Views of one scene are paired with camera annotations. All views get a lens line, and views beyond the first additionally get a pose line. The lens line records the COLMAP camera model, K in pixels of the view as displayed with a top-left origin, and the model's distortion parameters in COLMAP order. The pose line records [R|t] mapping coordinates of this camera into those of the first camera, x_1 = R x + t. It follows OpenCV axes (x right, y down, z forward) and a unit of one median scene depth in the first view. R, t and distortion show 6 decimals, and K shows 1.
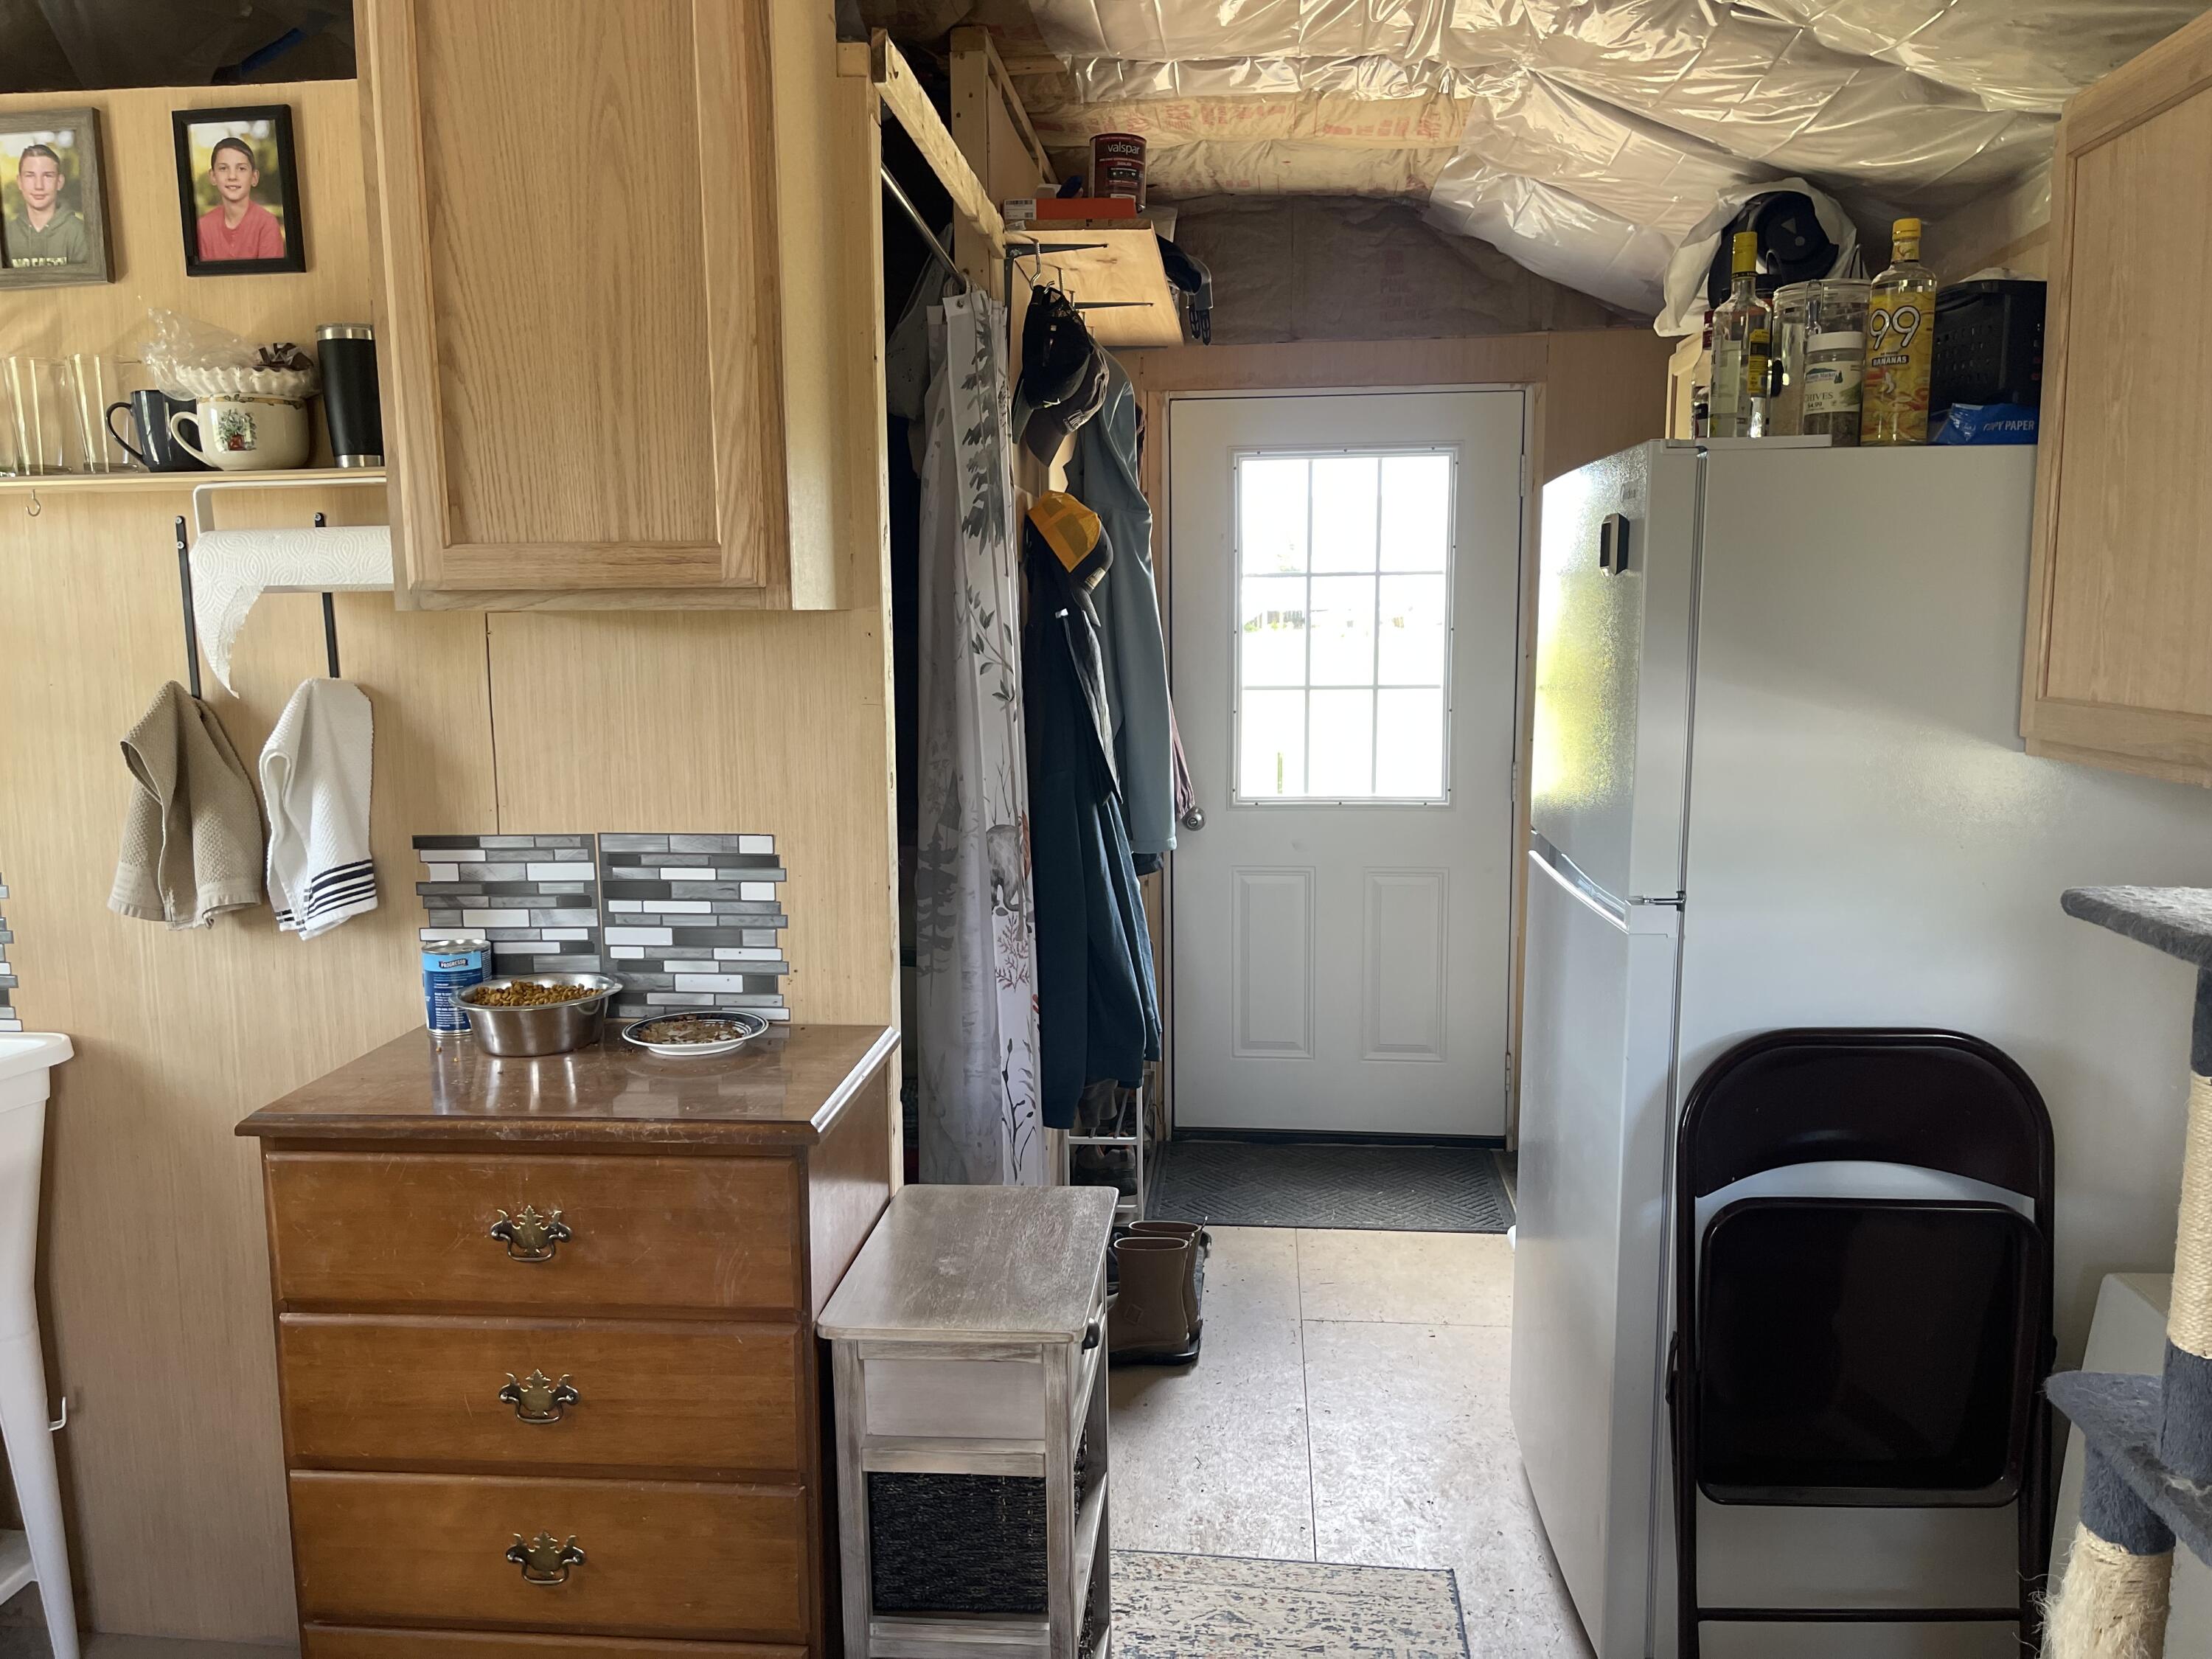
lens RADIAL K [[1661.2, 0, 1097.2], [0, 1661.2, 837.9], [0, 0, 1]] dist [0.072829, -0.099195]
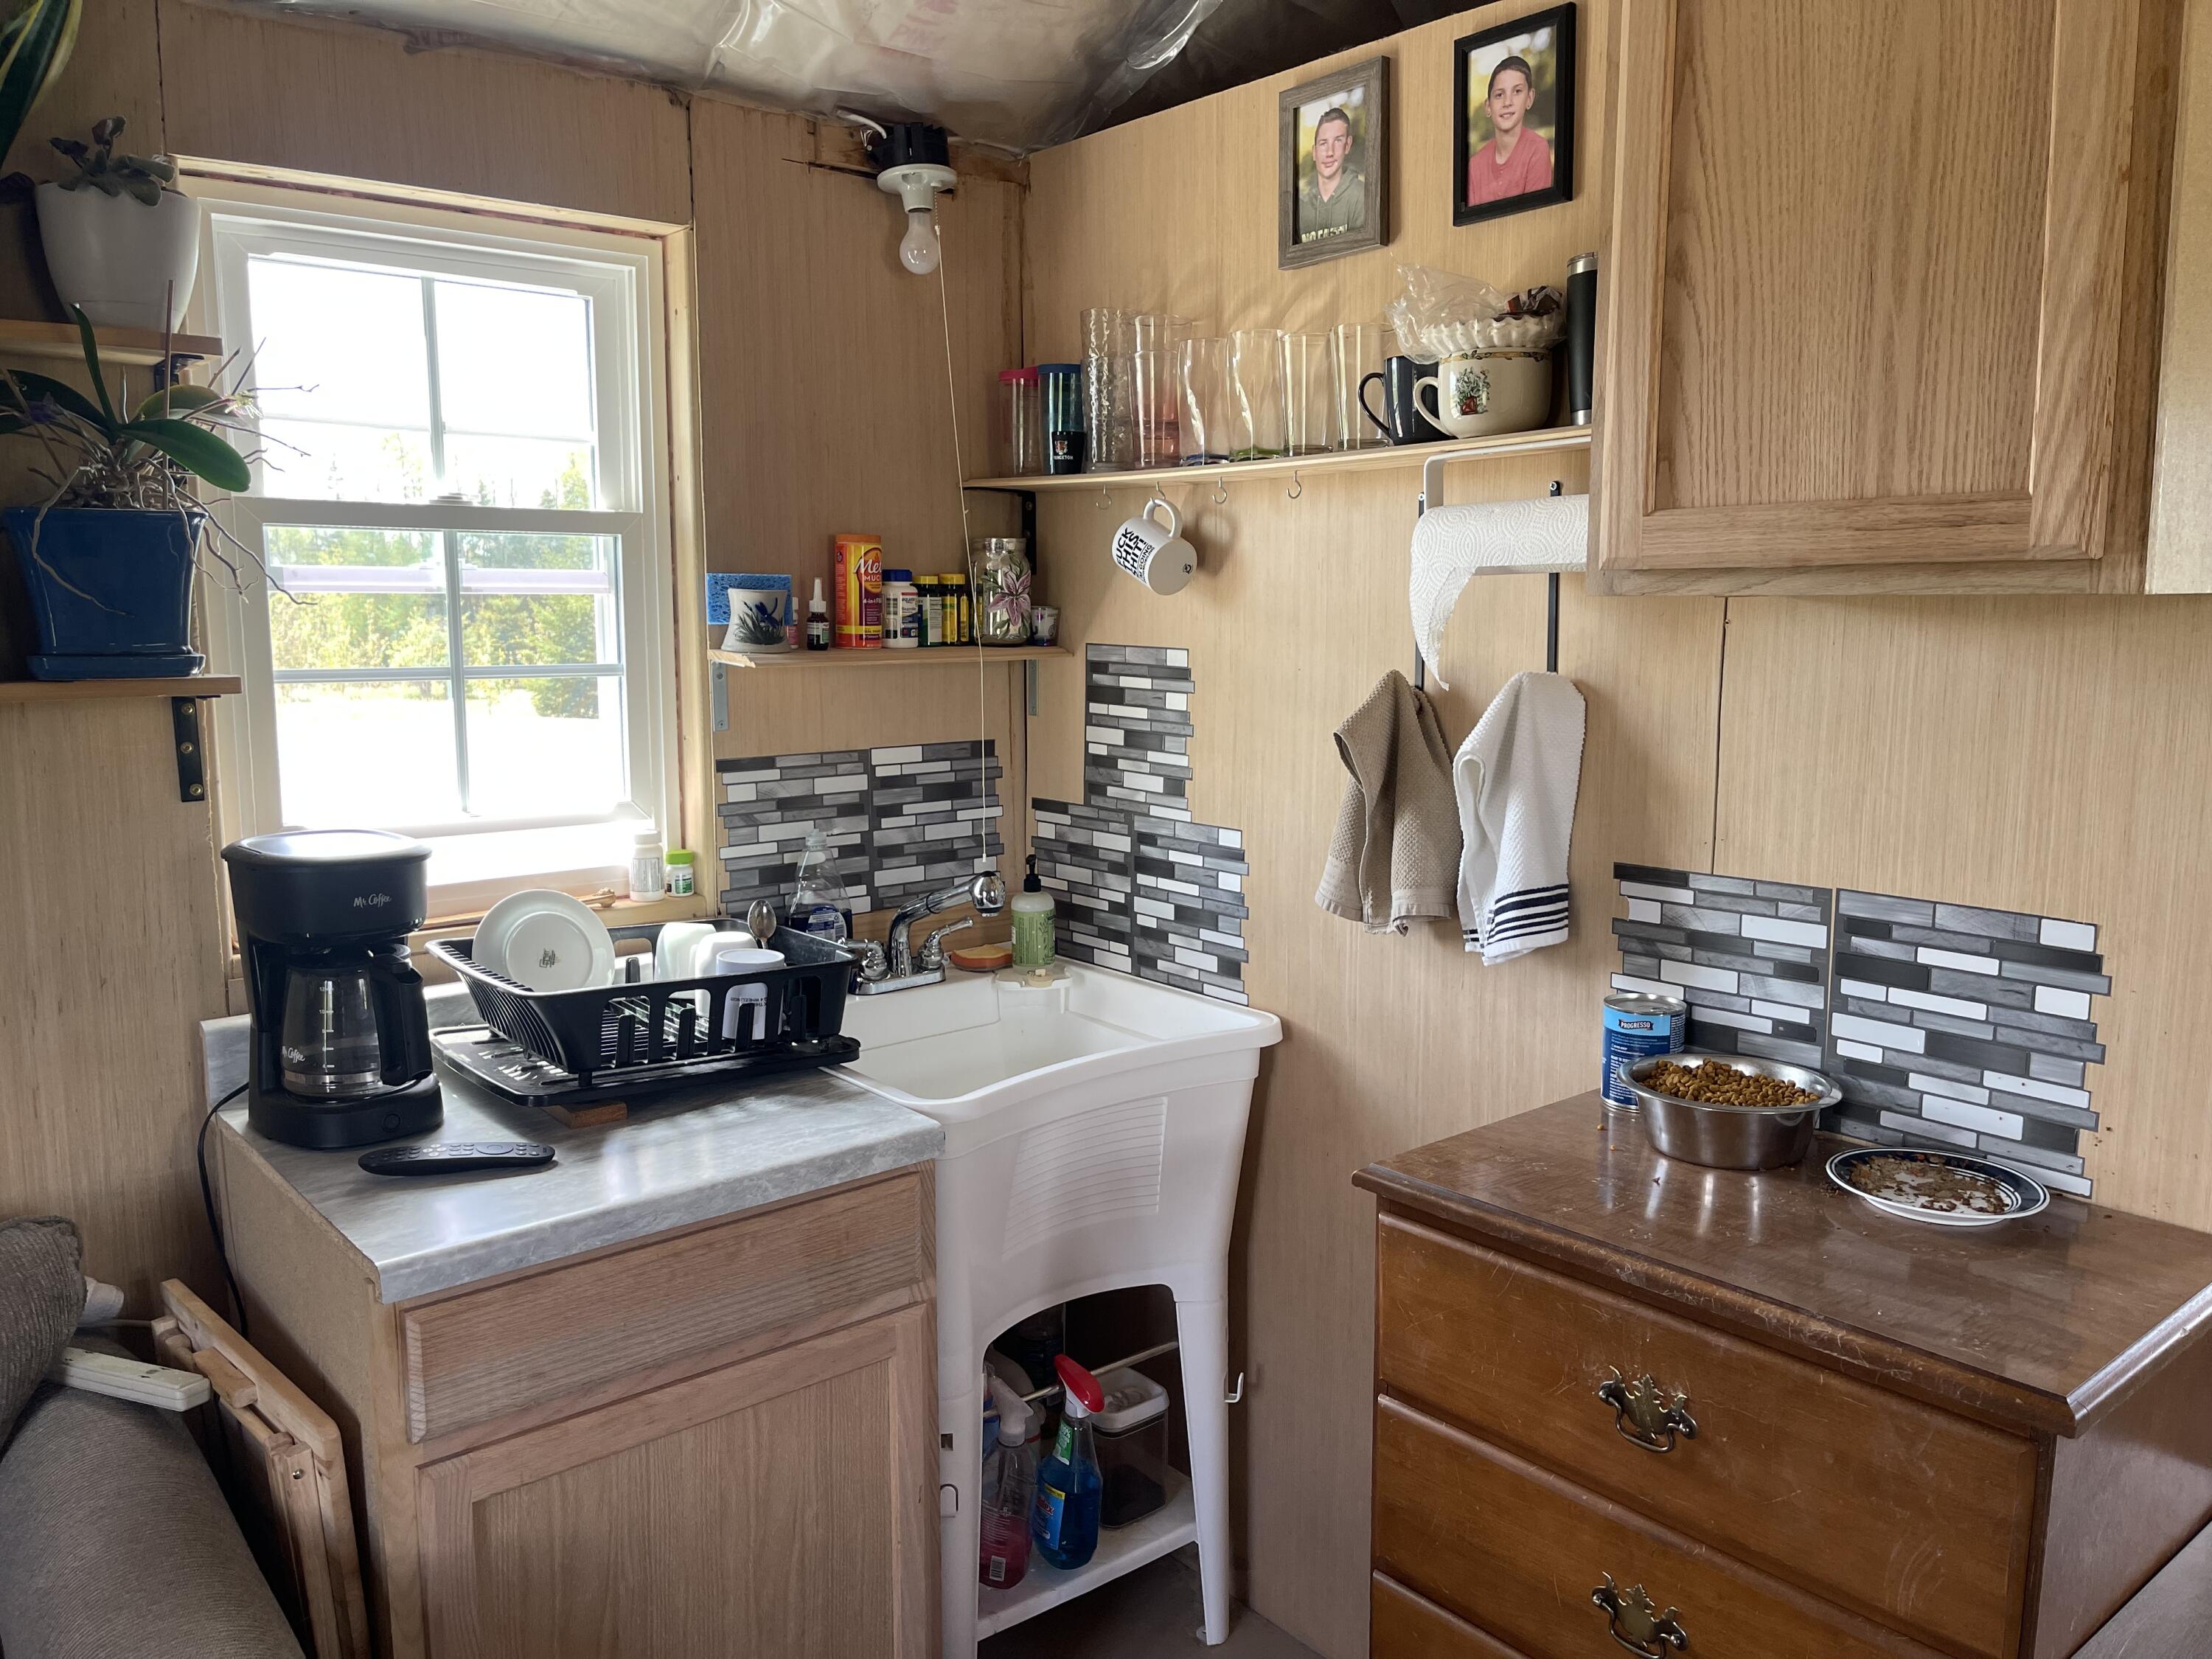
lens RADIAL K [[1661.2, 0, 1097.2], [0, 1661.2, 837.9], [0, 0, 1]] dist [0.072829, -0.099195]
pose [[0.703127, 0.107201, -0.702937, -0.002807], [-0.098388, 0.993729, 0.053133, -0.034491], [0.704225, 0.031801, 0.709265, 0.234275]]
